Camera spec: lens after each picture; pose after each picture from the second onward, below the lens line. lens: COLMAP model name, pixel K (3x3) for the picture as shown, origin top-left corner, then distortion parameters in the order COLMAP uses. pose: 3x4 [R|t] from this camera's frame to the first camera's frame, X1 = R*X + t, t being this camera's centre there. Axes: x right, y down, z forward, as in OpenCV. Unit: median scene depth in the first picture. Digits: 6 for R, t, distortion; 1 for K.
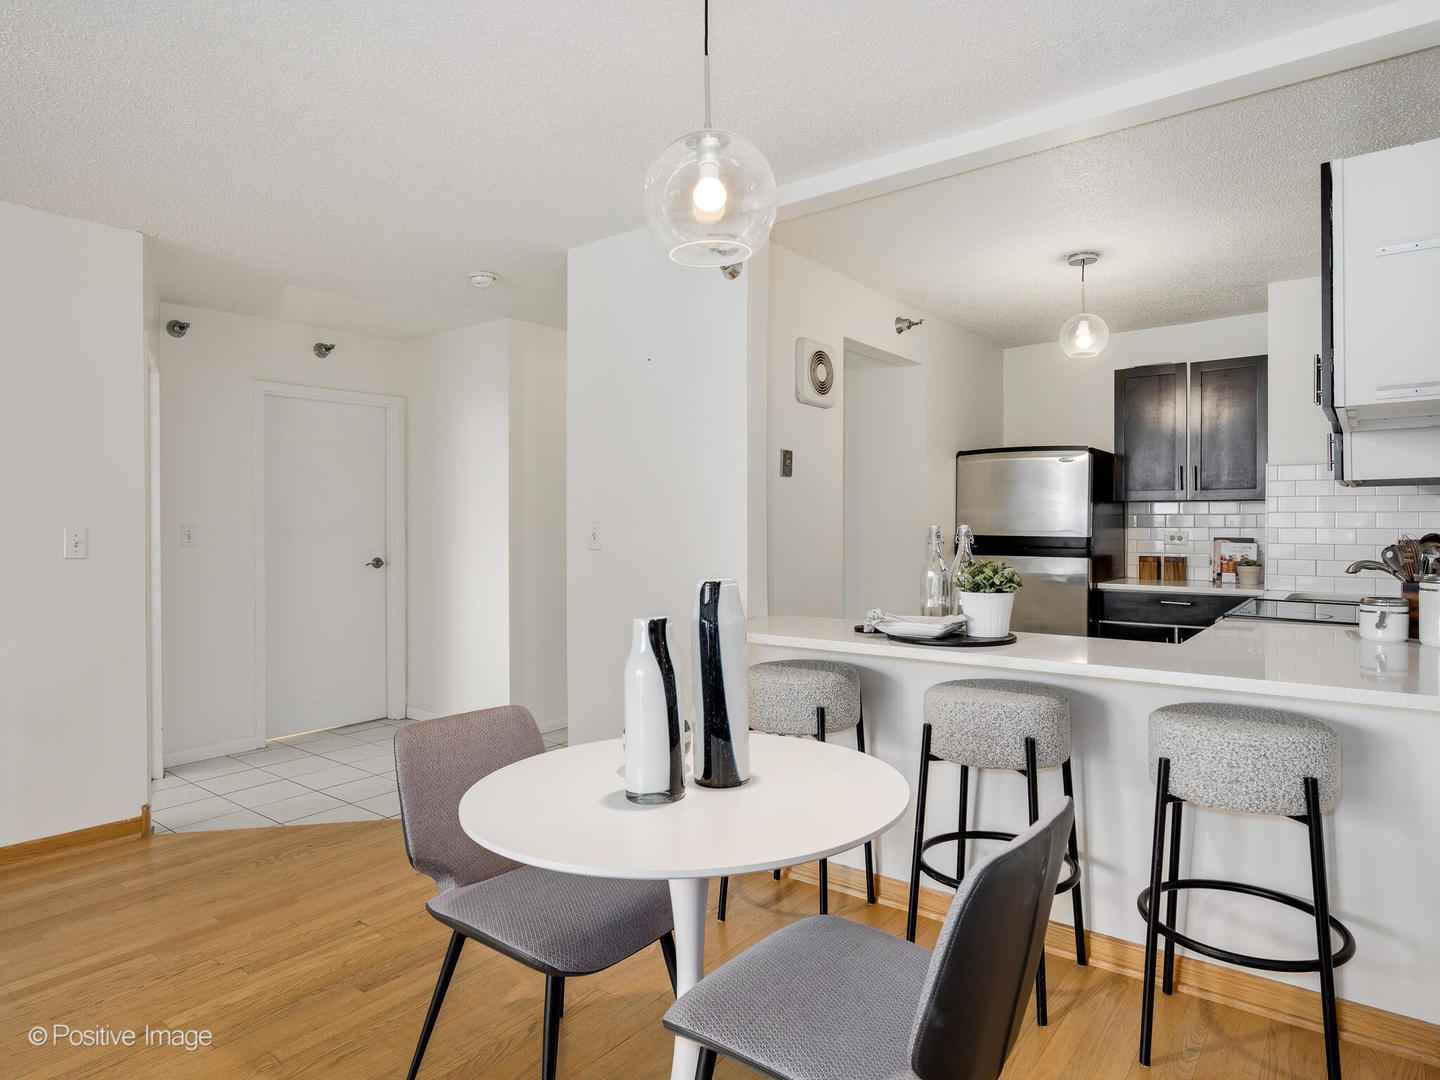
lens RADIAL K [[868.5, 0, 721.6], [0, 868.5, 532.3], [0, 0, 1]] dist [0.006095, 0.000384]
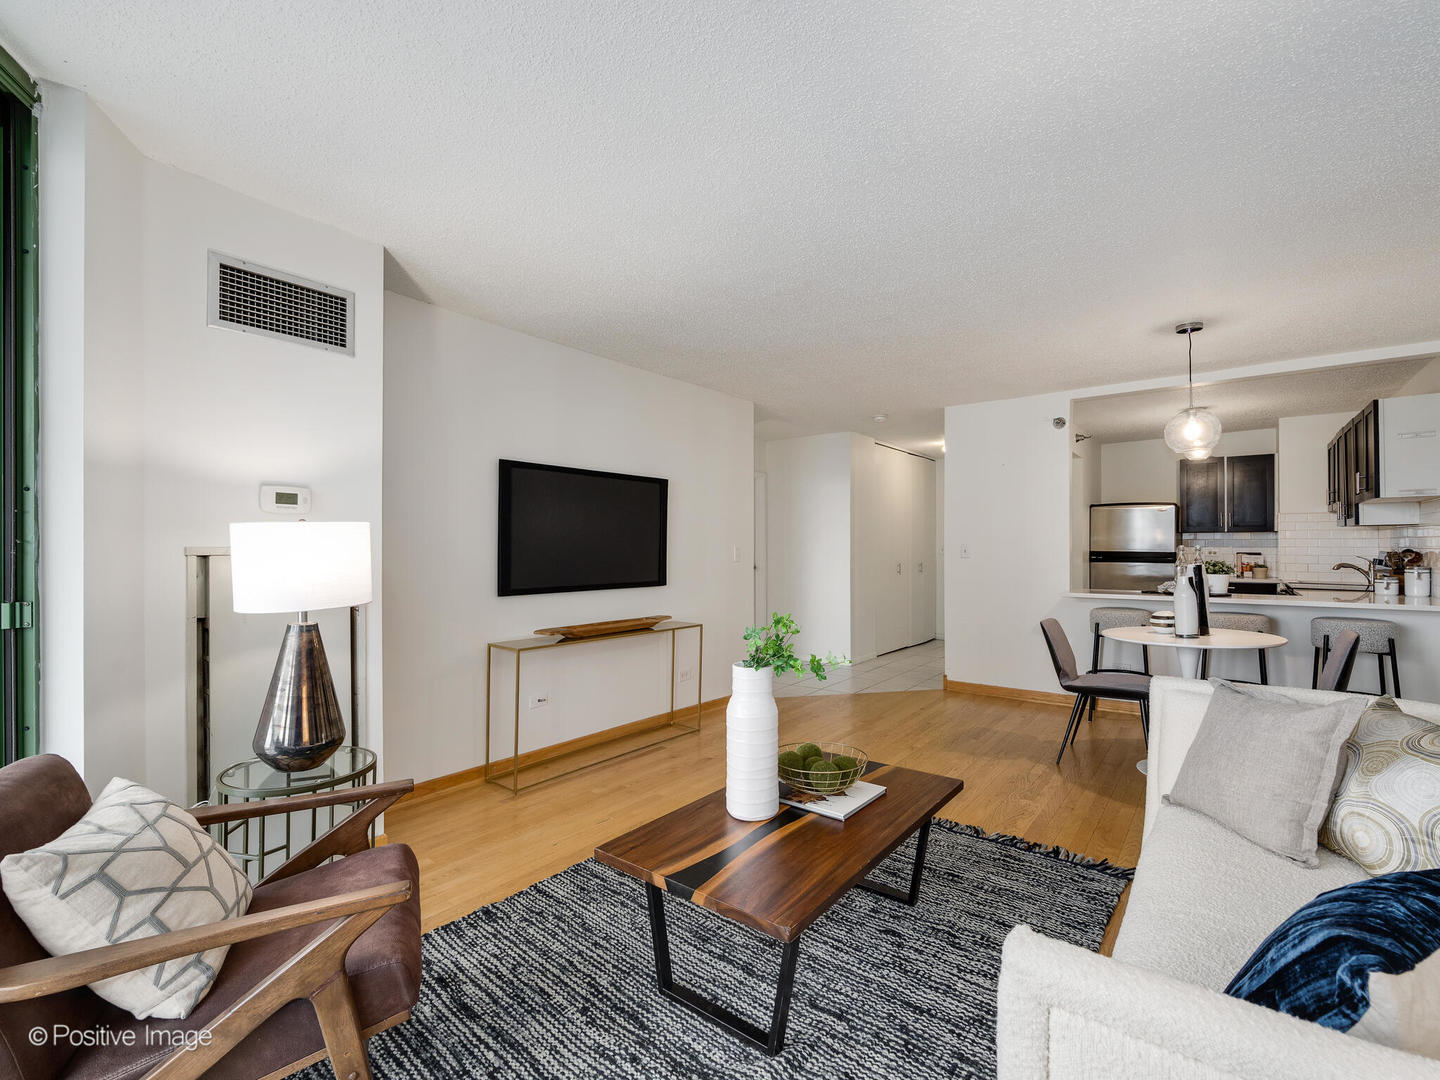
lens RADIAL K [[655.2, 0, 746.5], [0, 655.2, 550.8], [0, 0, 1]] dist [0.005037, -0.000771]
pose [[0.999910, -0.000951, 0.013394, -0.519573], [0.000952, 1.000000, -0.000046, 0.001916], [-0.013394, 0.000059, 0.999910, -0.392008]]
